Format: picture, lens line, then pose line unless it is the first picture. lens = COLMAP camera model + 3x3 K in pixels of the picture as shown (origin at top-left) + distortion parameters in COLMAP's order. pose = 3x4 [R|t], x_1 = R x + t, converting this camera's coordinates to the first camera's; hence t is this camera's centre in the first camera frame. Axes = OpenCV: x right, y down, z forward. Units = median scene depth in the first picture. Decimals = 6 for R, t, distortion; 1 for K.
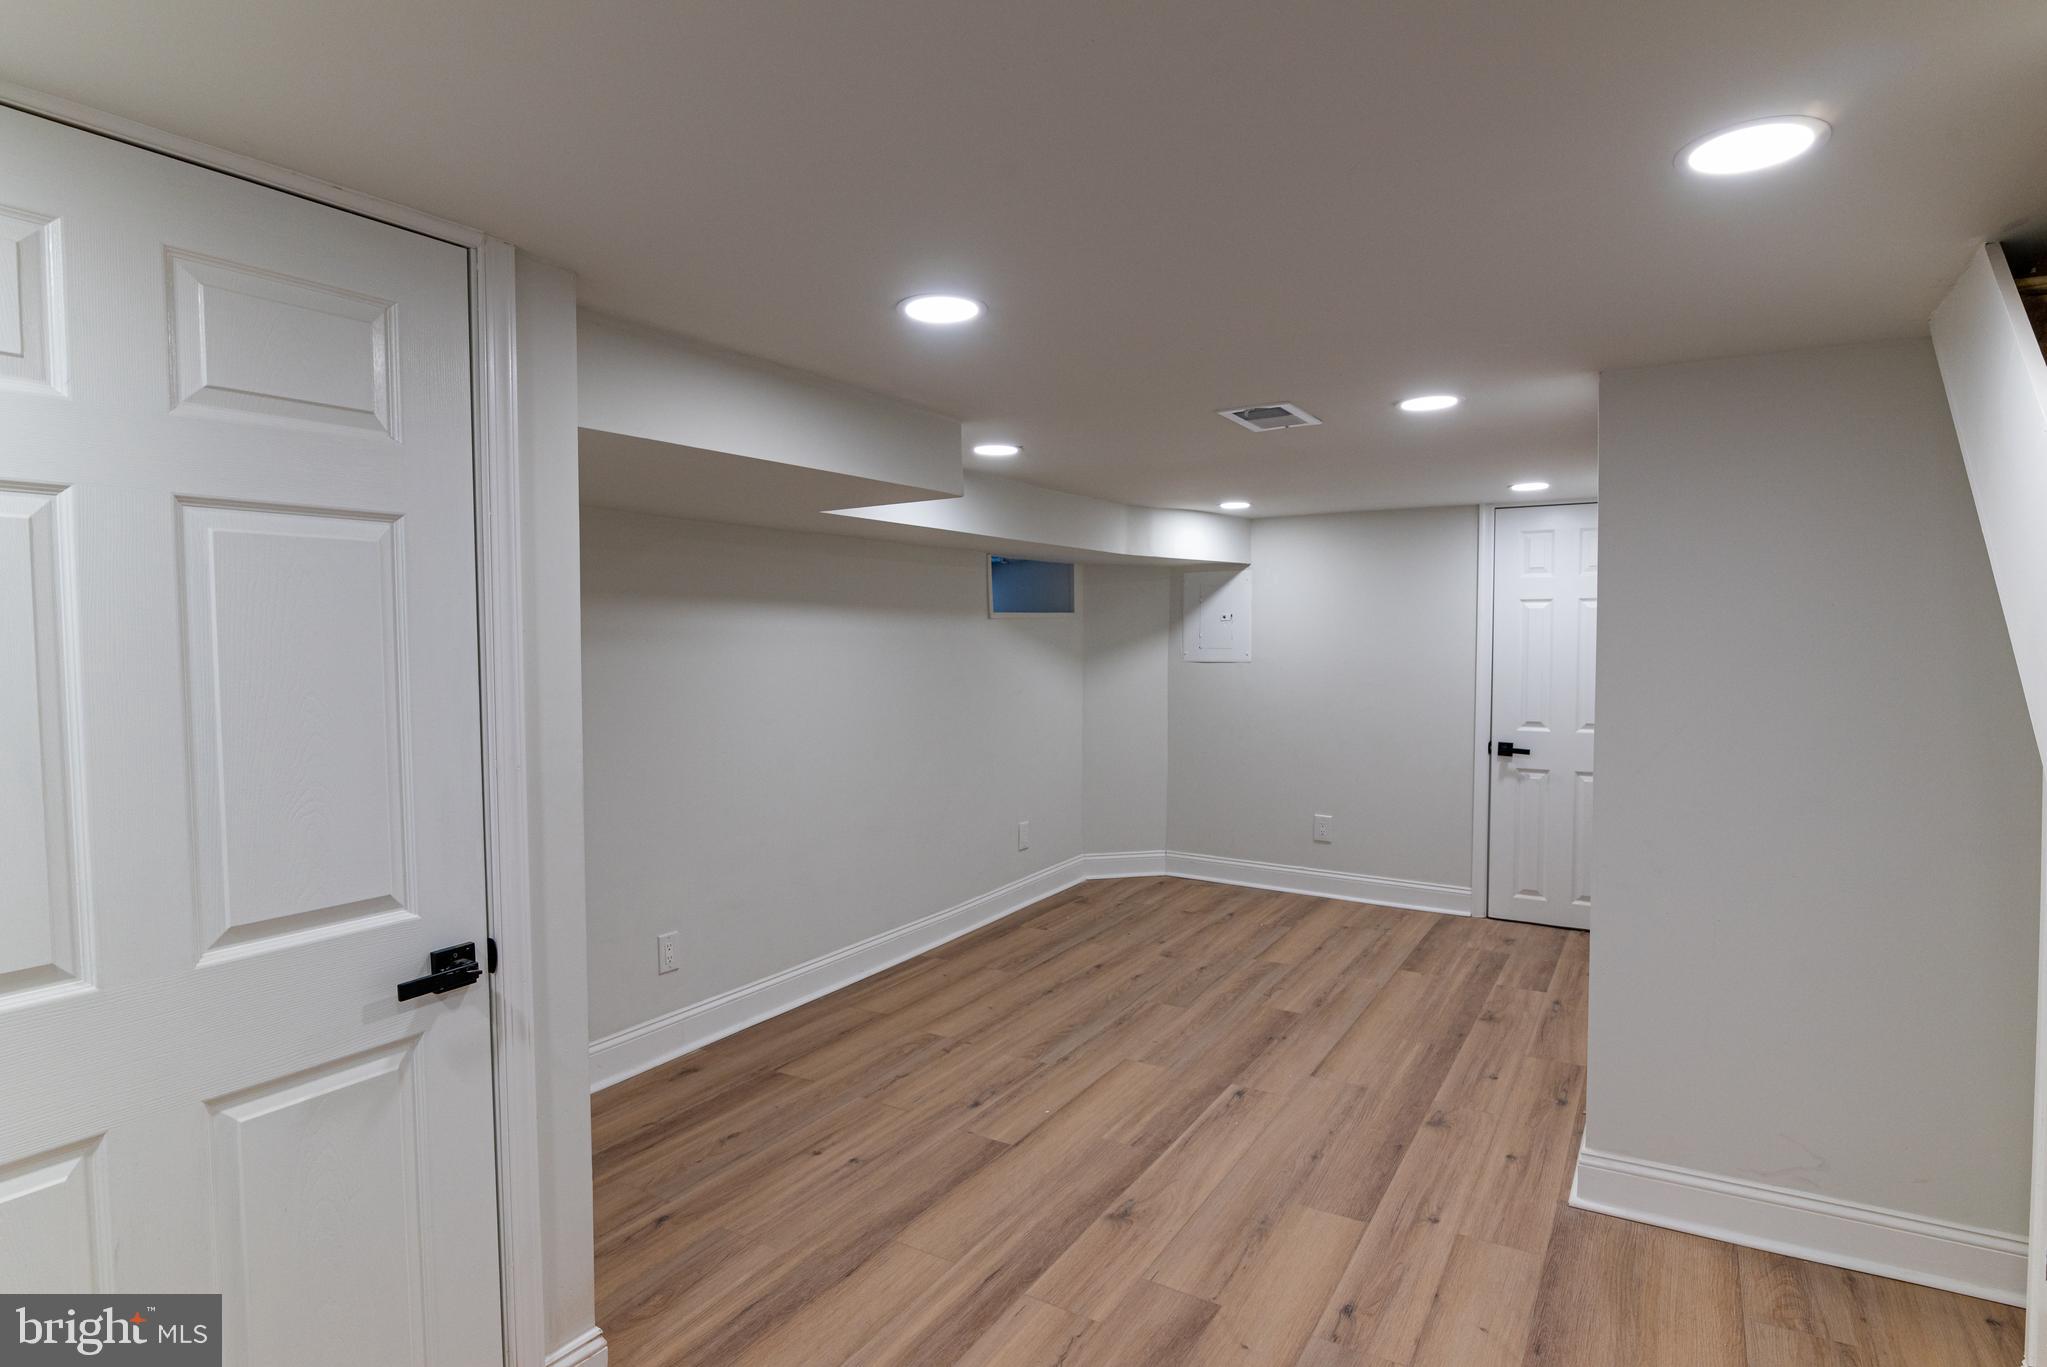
lens RADIAL K [[1114.7, 0, 1026.7], [0, 1114.7, 688.4], [0, 0, 1]] dist [-0.011734, 0.000738]
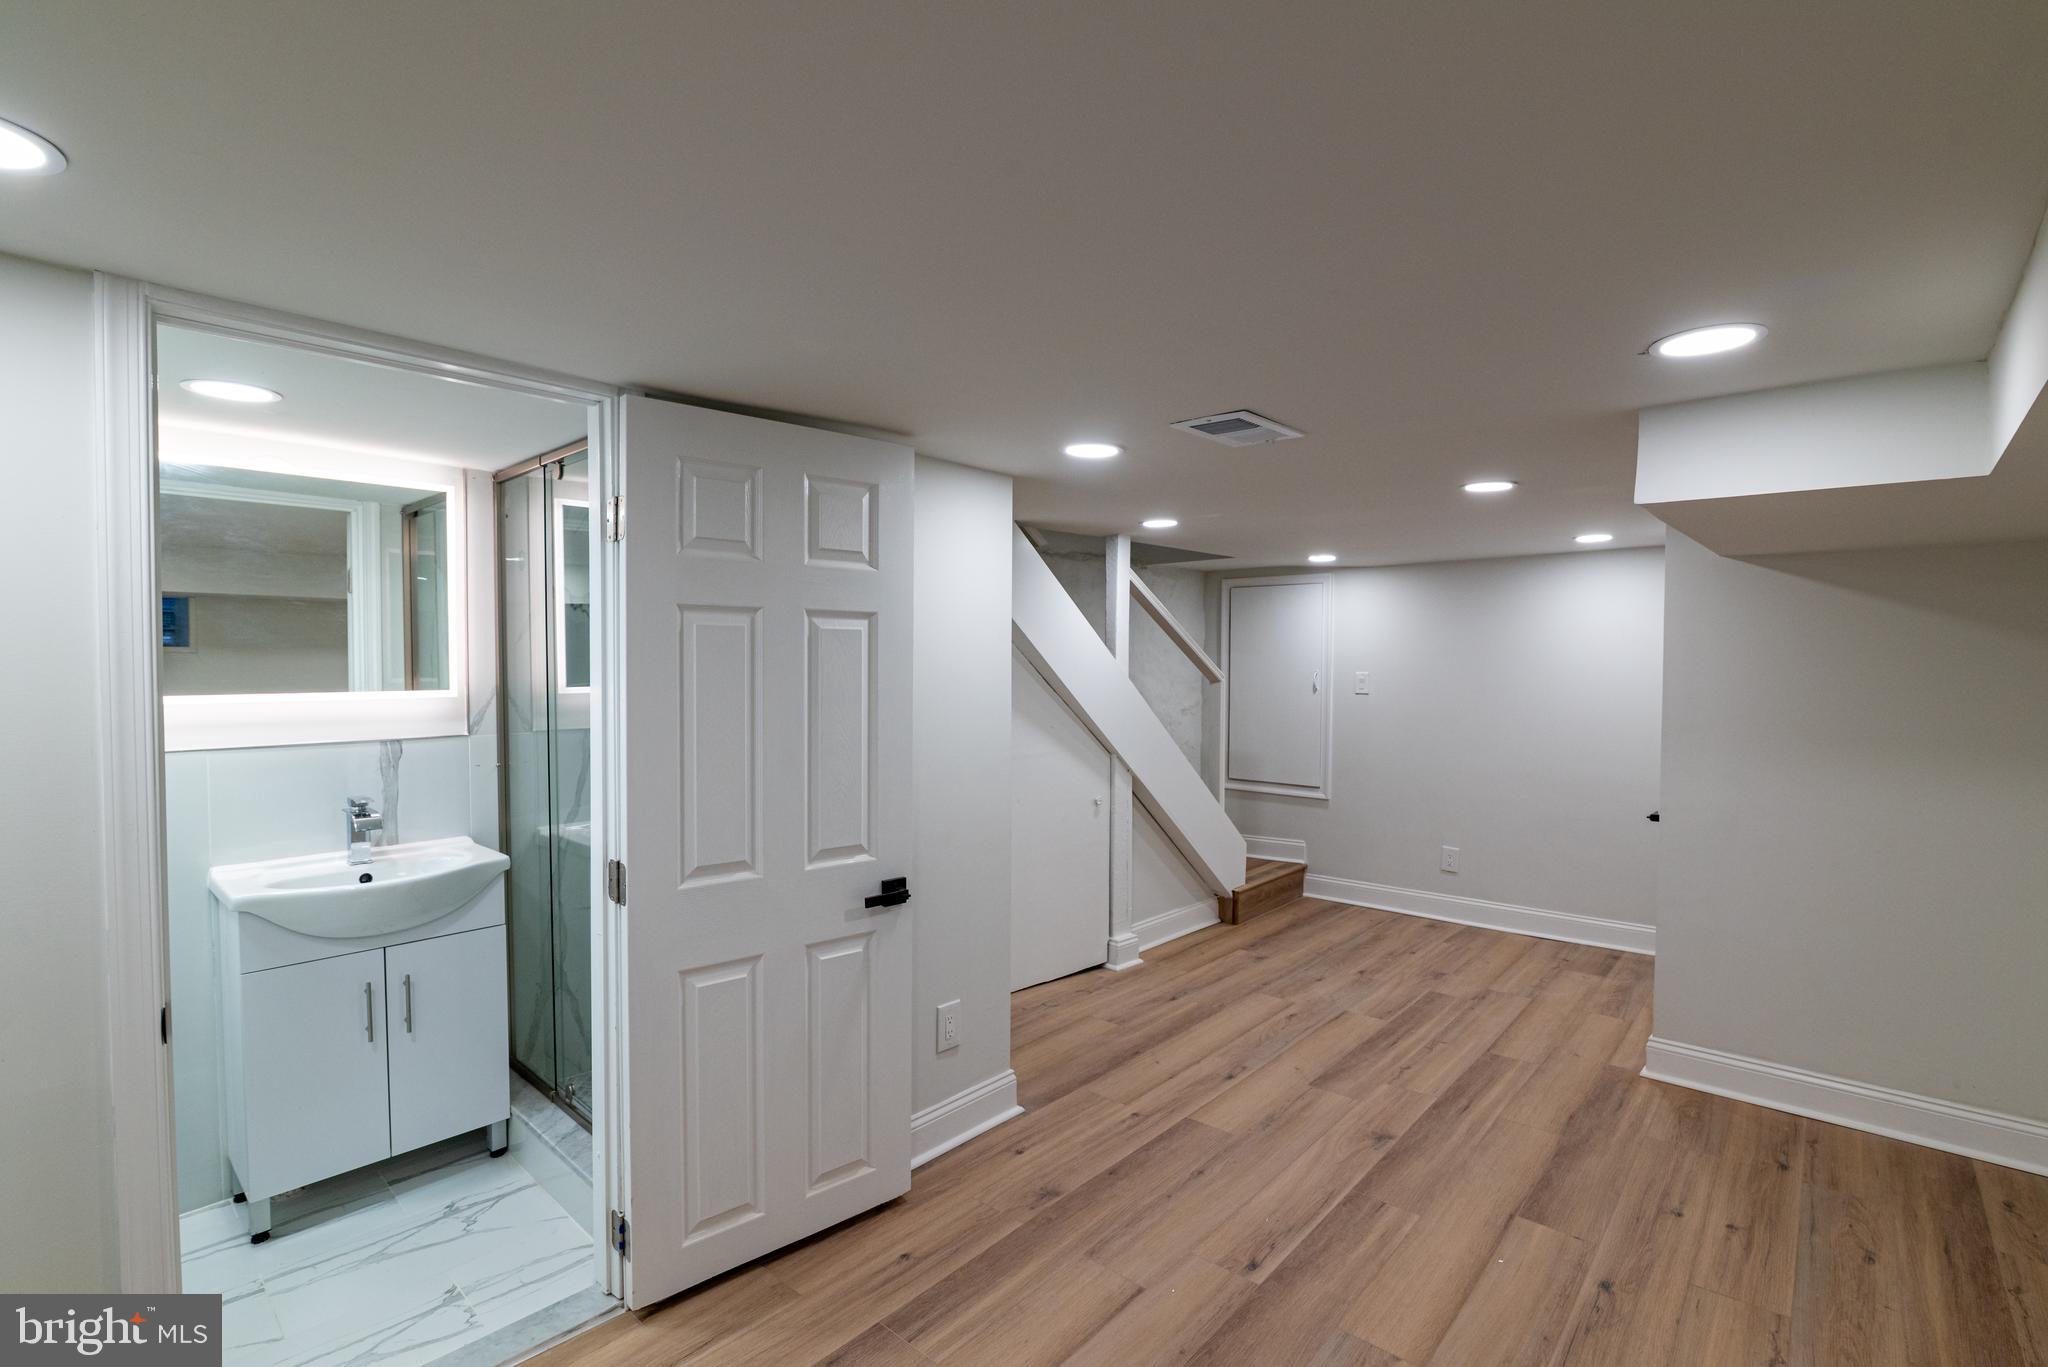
lens RADIAL K [[949.2, 0, 1023.0], [0, 949.2, 677.2], [0, 0, 1]] dist [-0.019663, 0.001857]
pose [[-0.983319, -0.002186, 0.181877, 0.271333], [0.009183, 0.998056, 0.061643, -0.107135], [-0.181658, 0.062285, -0.981387, 1.940386]]
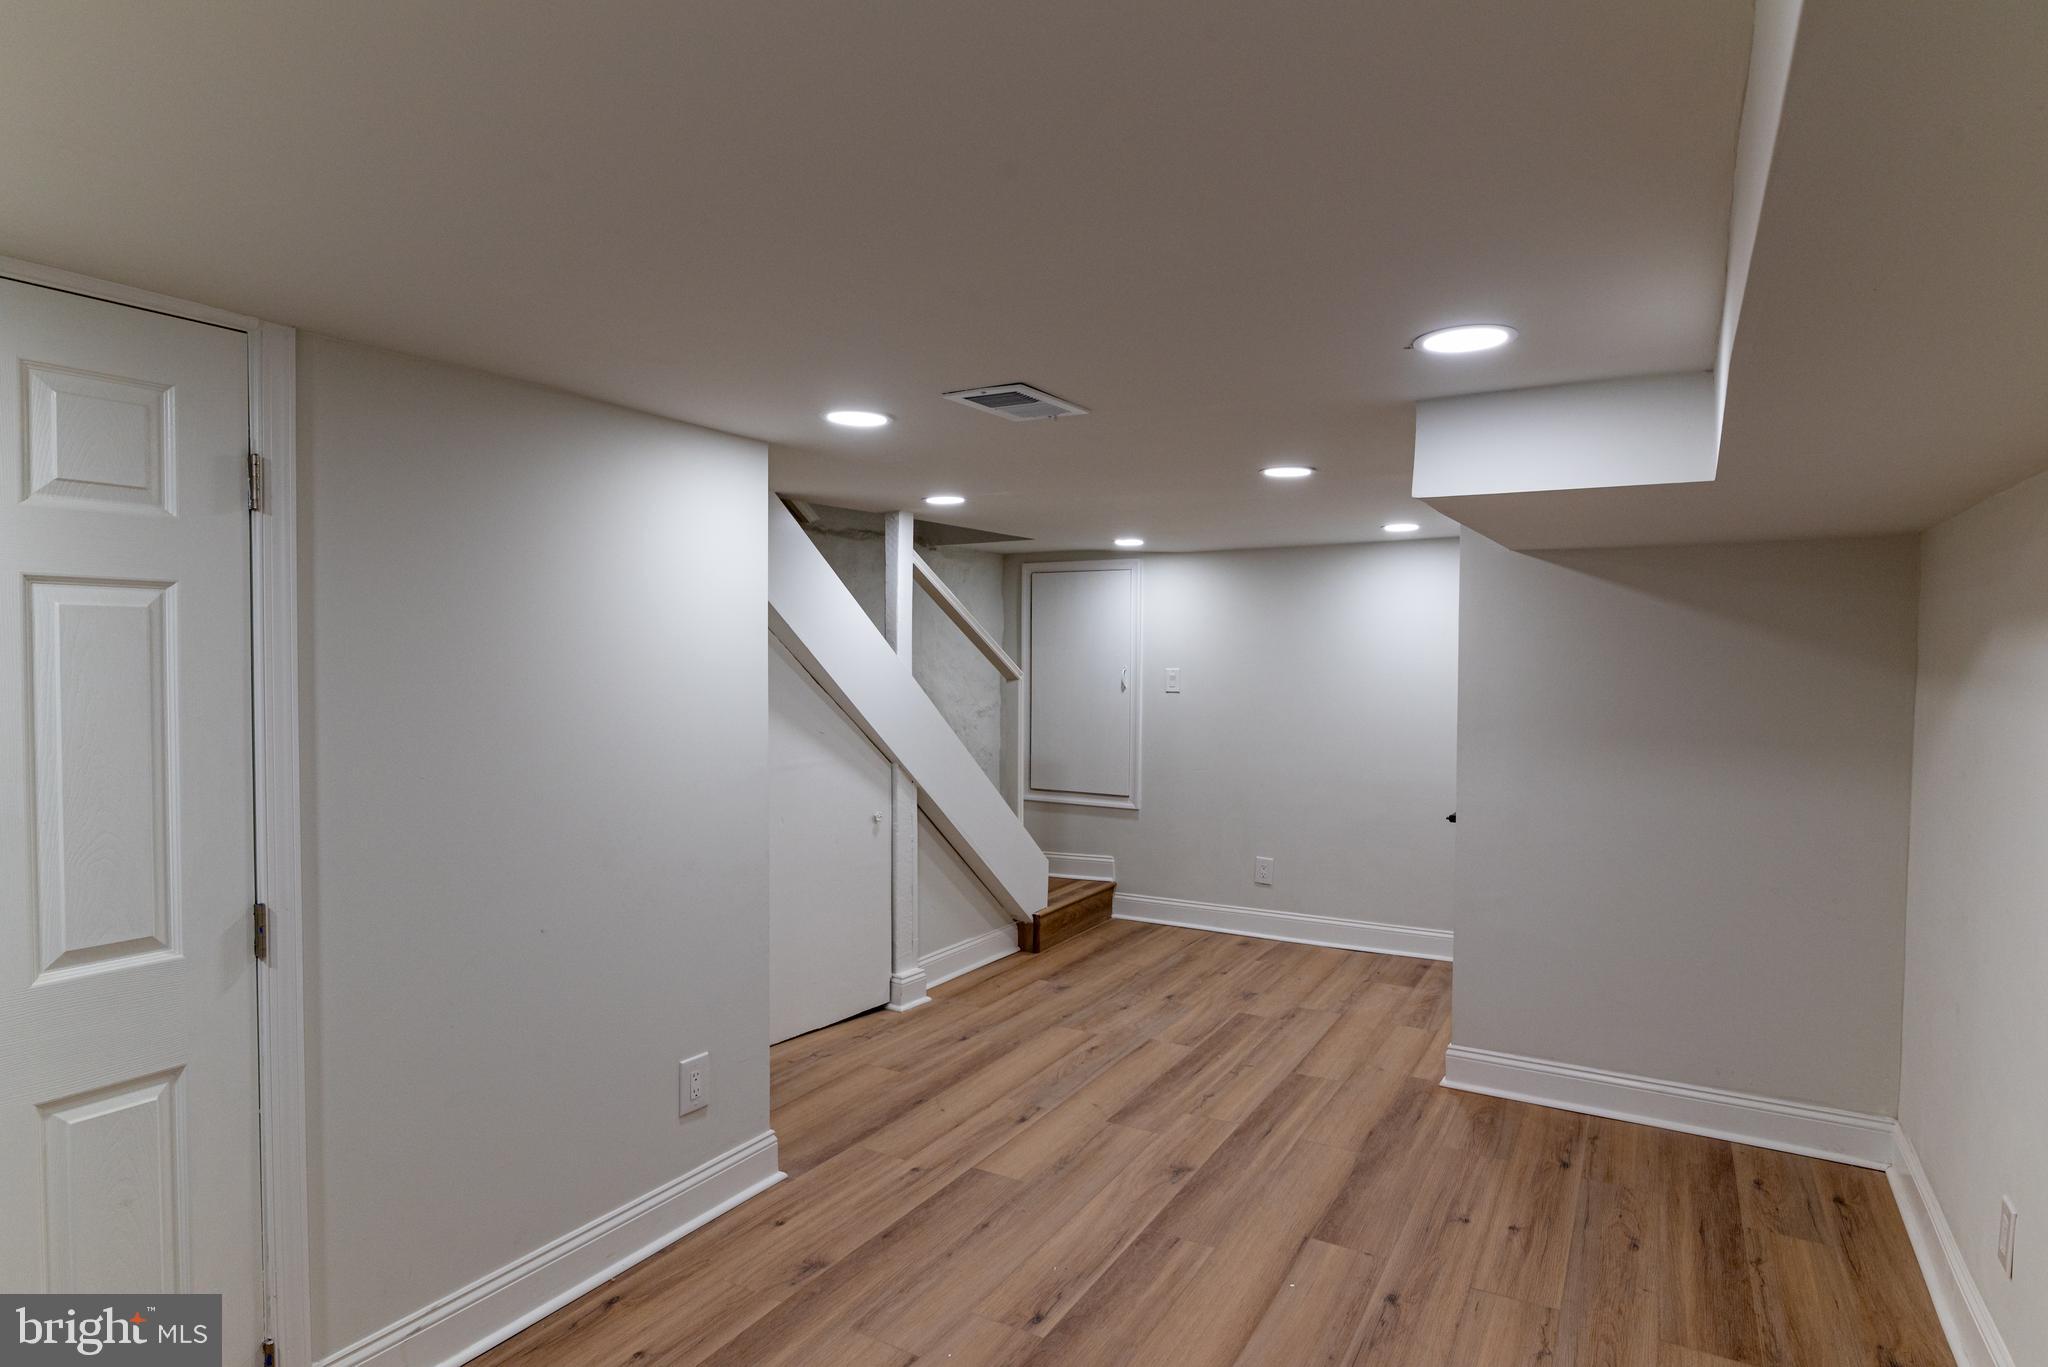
lens RADIAL K [[1115.2, 0, 1028.5], [0, 1115.2, 681.4], [0, 0, 1]] dist [-0.011734, 0.000738]
pose [[-0.999853, 0.000726, -0.017157, 0.245659], [-0.000463, 0.997602, 0.069211, -0.110764], [0.017166, 0.069209, -0.997455, 1.977043]]
